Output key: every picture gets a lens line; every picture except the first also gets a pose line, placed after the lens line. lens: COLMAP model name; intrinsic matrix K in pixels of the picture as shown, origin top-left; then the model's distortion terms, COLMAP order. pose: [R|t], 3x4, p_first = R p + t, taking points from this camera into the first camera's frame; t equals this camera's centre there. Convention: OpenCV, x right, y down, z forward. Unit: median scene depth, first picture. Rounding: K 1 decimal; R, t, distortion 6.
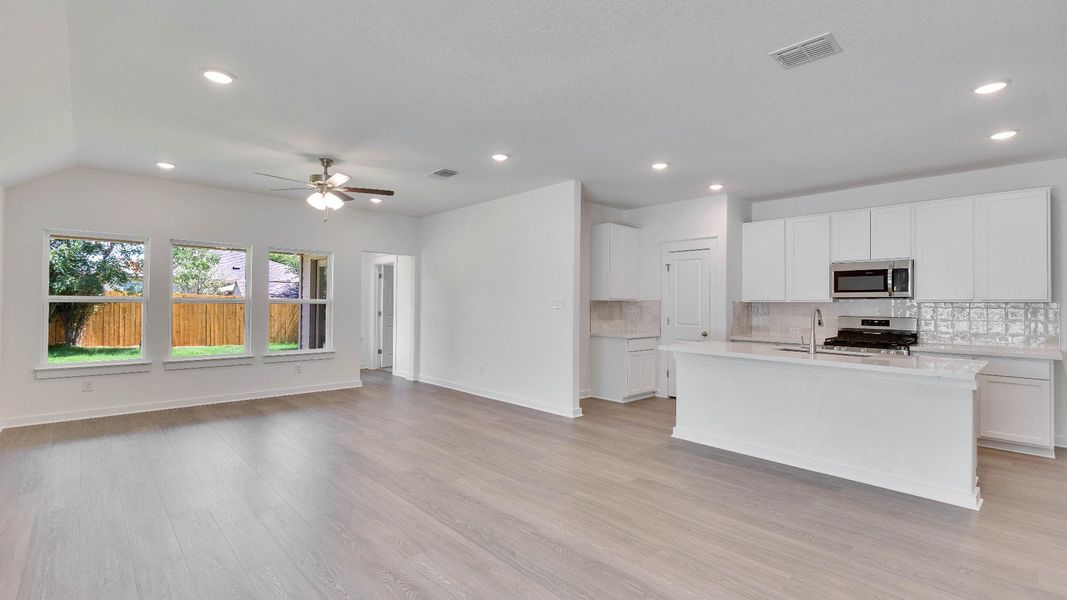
lens RADIAL K [[467.1, 0, 533.5], [0, 467.1, 300.0], [0, 0, 1]] dist [-0.000199, 0.000039]
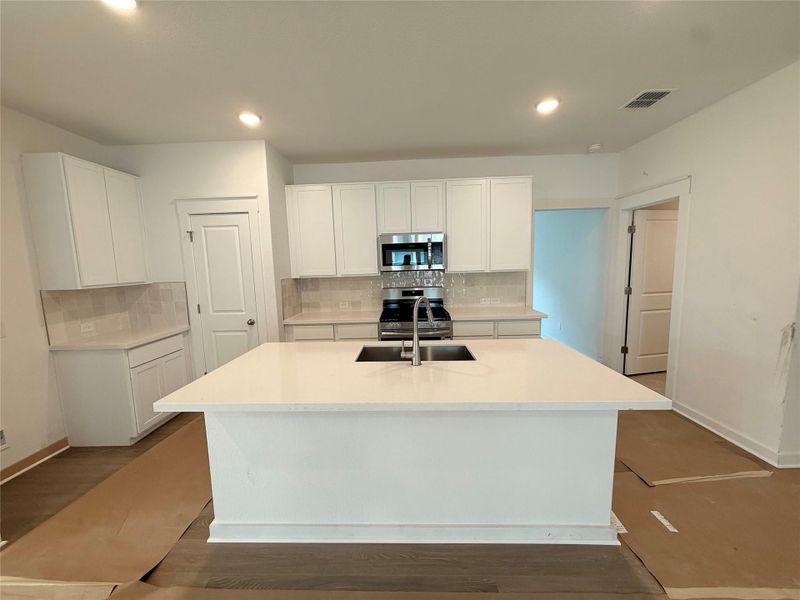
lens RADIAL K [[315.9, 0, 396.6], [0, 315.9, 300.8], [0, 0, 1]] dist [-0.001143, 0.000060]
pose [[0.702058, -0.111172, 0.703389, 0.190033], [0.029861, 0.991466, 0.126899, -0.027297], [-0.711494, -0.068087, 0.699386, 0.514795]]
